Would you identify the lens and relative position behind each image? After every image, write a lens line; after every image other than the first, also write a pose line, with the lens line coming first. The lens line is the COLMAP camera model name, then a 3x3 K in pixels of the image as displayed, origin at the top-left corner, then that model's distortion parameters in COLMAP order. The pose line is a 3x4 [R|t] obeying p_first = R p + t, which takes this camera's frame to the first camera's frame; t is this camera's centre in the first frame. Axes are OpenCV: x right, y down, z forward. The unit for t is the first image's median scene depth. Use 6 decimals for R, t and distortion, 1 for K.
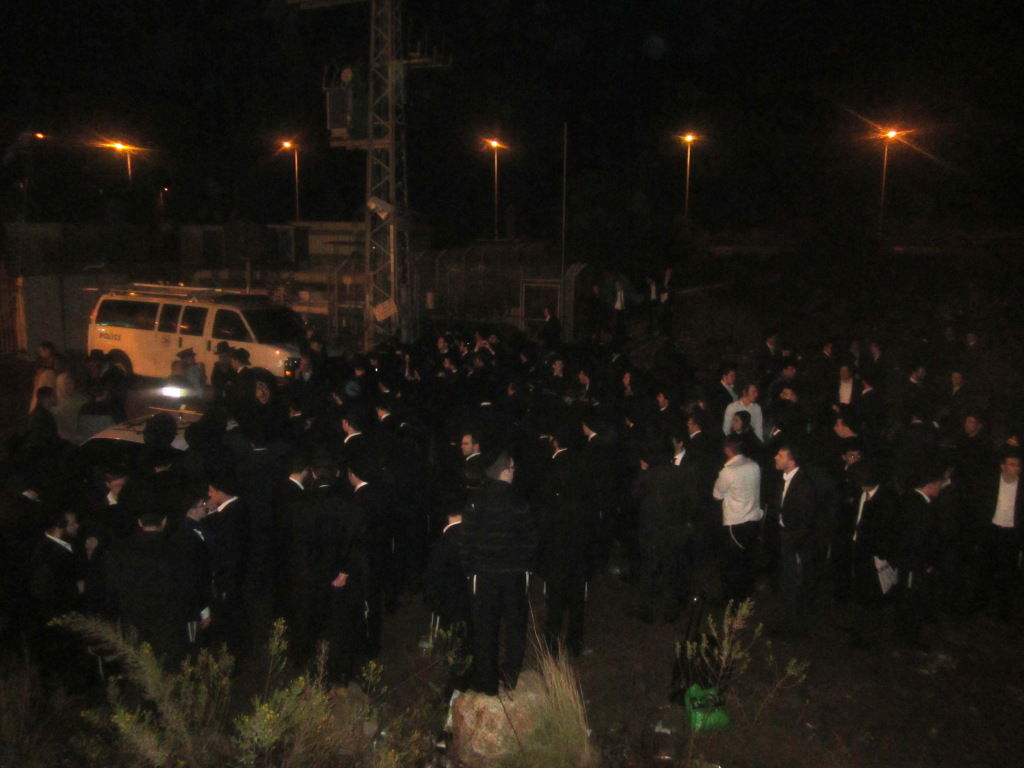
lens RADIAL K [[837.0, 0, 512.0], [0, 837.0, 384.0], [0, 0, 1]] dist [-0.050386, 0.002423]
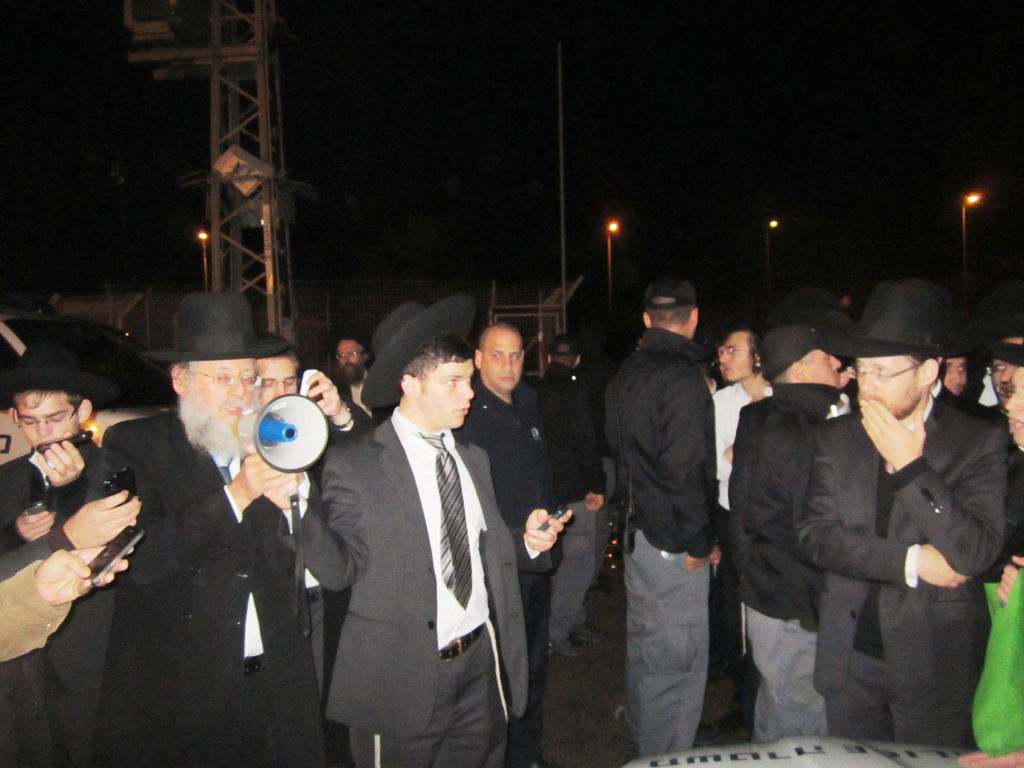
lens RADIAL K [[837.0, 0, 512.0], [0, 837.0, 384.0], [0, 0, 1]] dist [-0.050386, 0.002423]
pose [[0.931548, -0.048686, 0.360345, -0.197045], [0.096197, 0.988685, -0.115103, -0.005434], [-0.350664, 0.141888, 0.925690, 0.489320]]
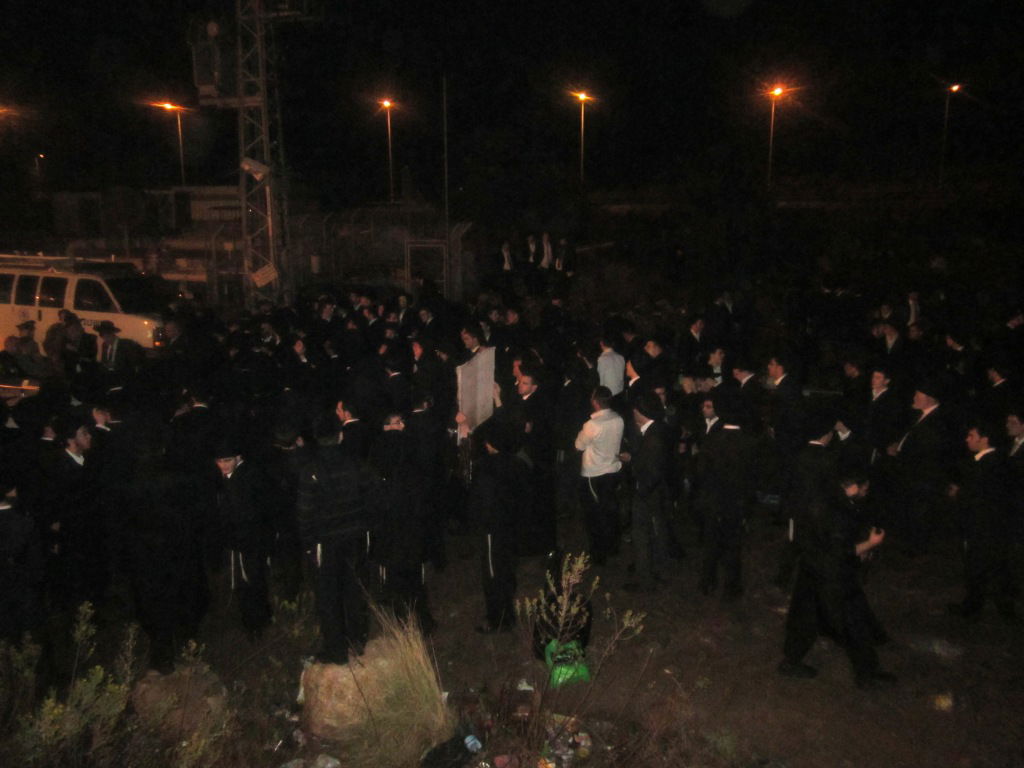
lens RADIAL K [[837.0, 0, 512.0], [0, 837.0, 384.0], [0, 0, 1]] dist [-0.050386, 0.002423]
pose [[0.993077, -0.039018, 0.110793, 0.020927], [0.034083, 0.998356, 0.046089, 0.002209], [-0.112409, -0.041994, 0.992774, 0.007289]]
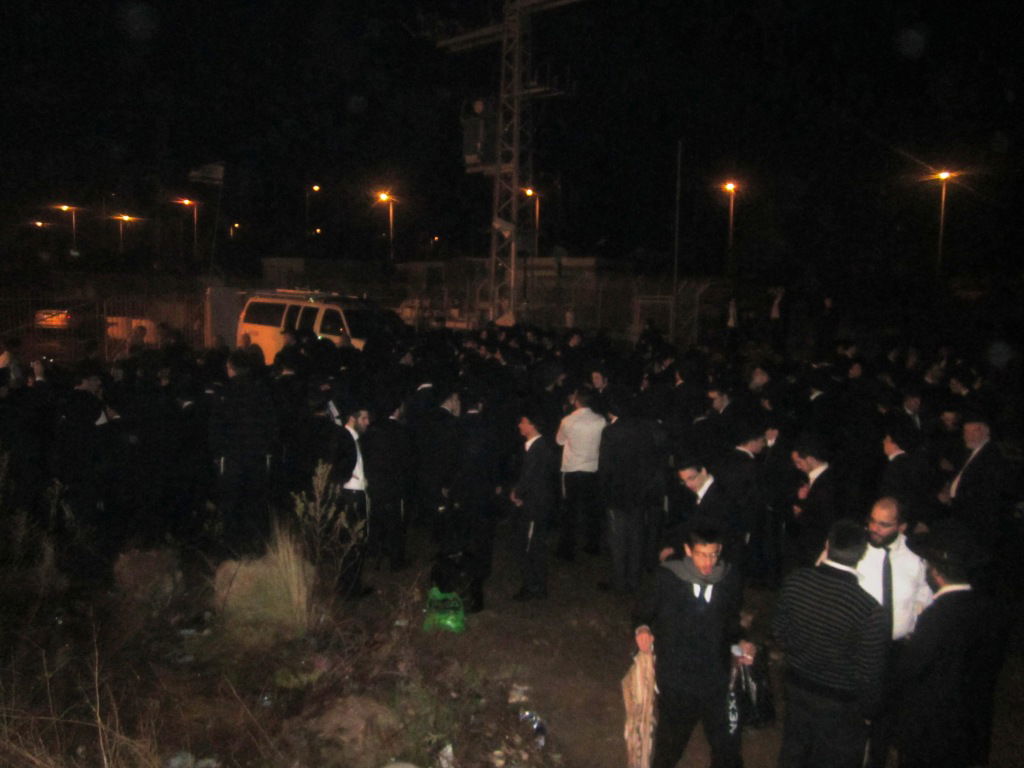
lens RADIAL K [[837.0, 0, 512.0], [0, 837.0, 384.0], [0, 0, 1]] dist [-0.050386, 0.002423]
pose [[0.955273, 0.041411, -0.292812, 0.177659], [-0.057719, 0.997213, -0.047272, 0.040692], [0.290038, 0.062058, 0.955001, -0.010350]]
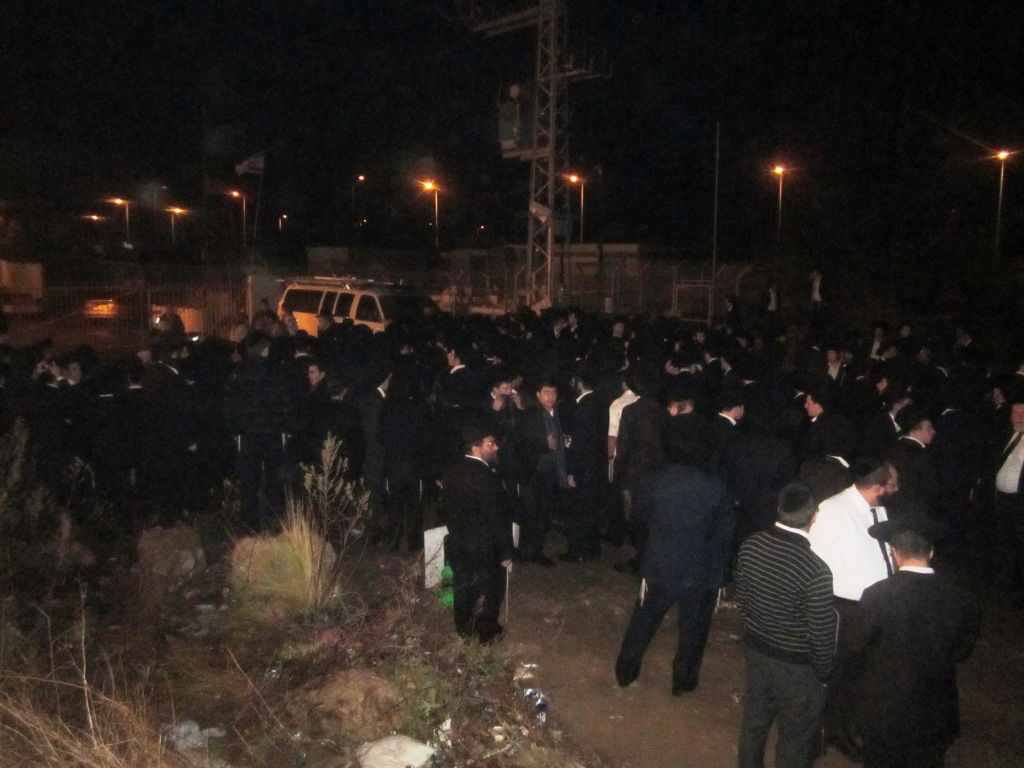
lens RADIAL K [[837.0, 0, 512.0], [0, 837.0, 384.0], [0, 0, 1]] dist [-0.050386, 0.002423]
pose [[0.937215, 0.042892, -0.346106, 0.190303], [-0.057055, 0.997895, -0.030830, 0.044005], [0.344055, 0.048641, 0.937689, -0.003988]]
